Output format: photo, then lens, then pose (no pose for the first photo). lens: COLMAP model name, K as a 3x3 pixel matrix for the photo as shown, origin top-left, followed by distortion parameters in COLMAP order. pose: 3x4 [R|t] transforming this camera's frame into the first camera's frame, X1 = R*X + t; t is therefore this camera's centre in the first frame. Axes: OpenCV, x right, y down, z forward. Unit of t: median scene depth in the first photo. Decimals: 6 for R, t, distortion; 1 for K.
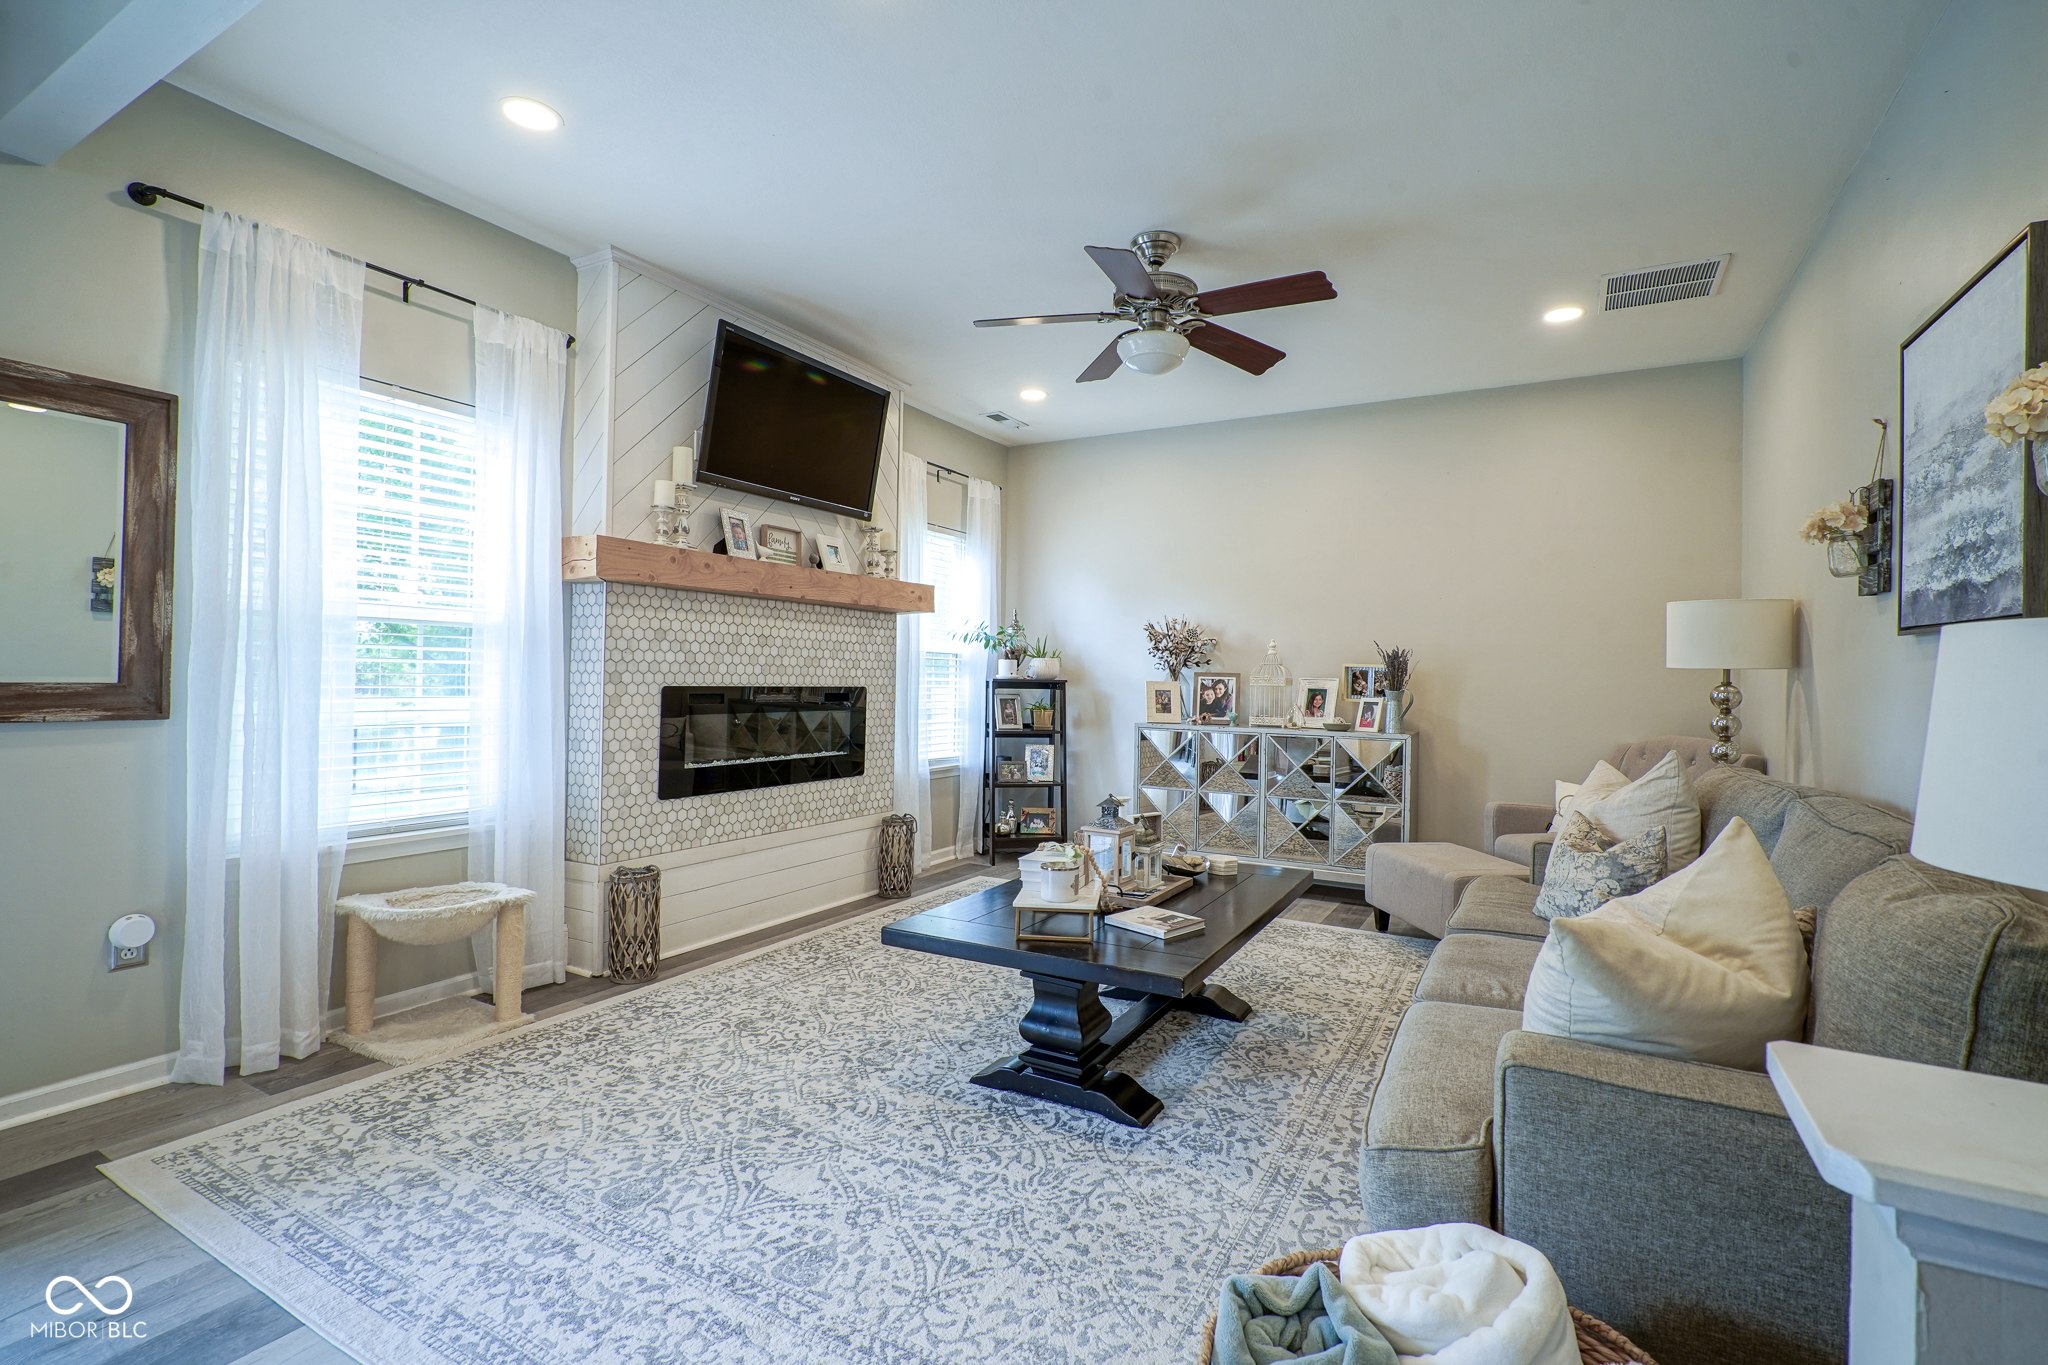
lens RADIAL K [[929.7, 0, 1024.0], [0, 929.7, 682.5], [0, 0, 1]] dist [0.002980, -0.000139]
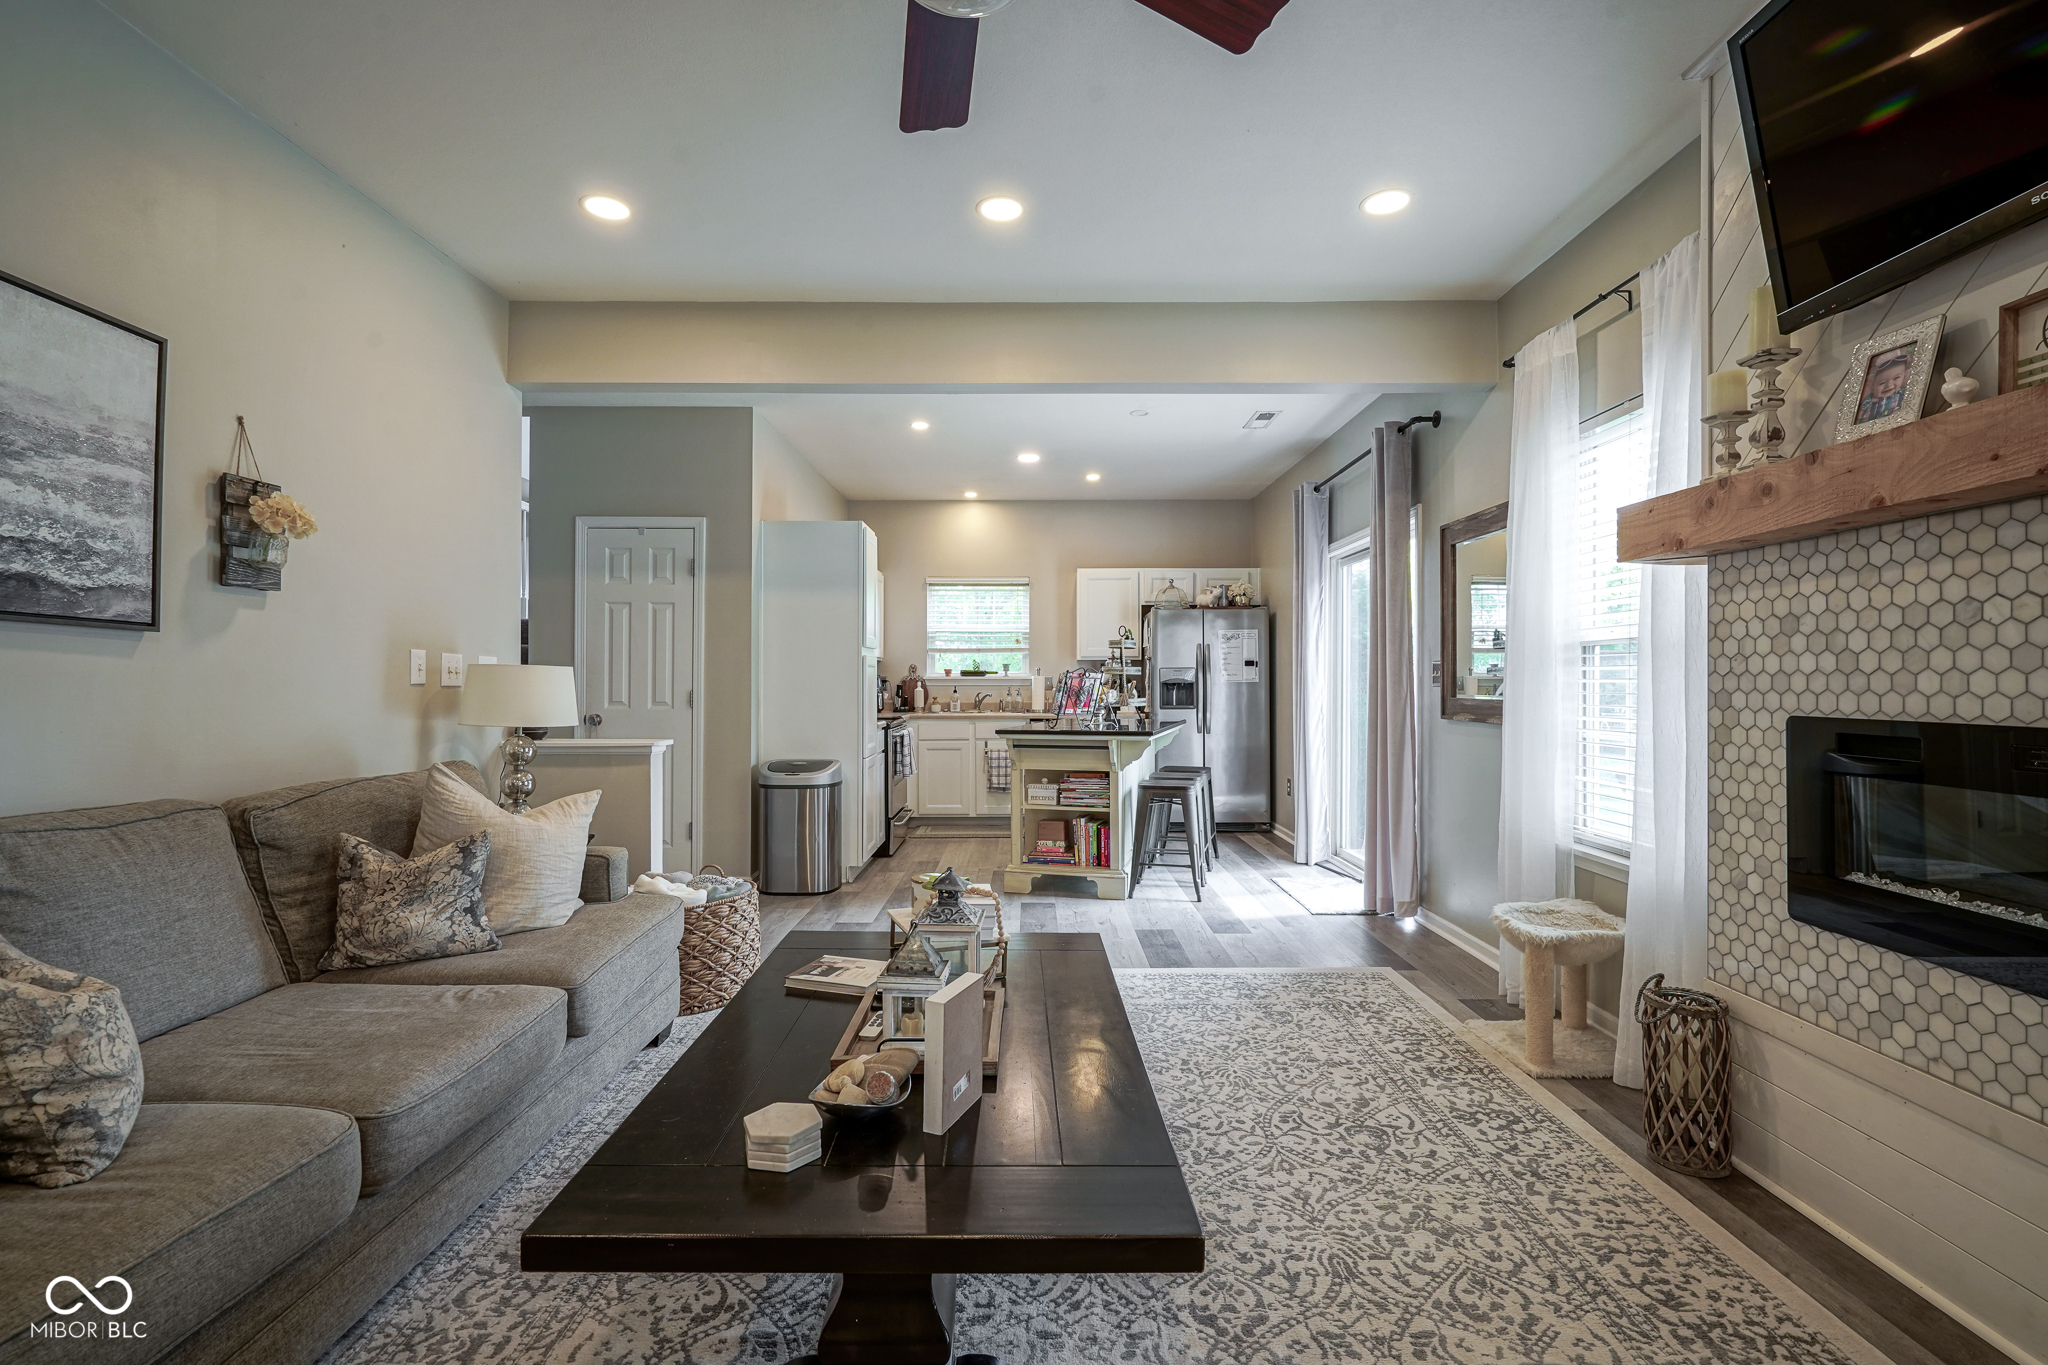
lens RADIAL K [[929.7, 0, 1024.0], [0, 929.7, 682.5], [0, 0, 1]] dist [0.002980, -0.000139]
pose [[-0.869388, -0.018338, -0.493790, 0.301882], [-0.019300, 0.999809, -0.003150, -0.005625], [0.493754, 0.006791, -0.869575, 1.296934]]
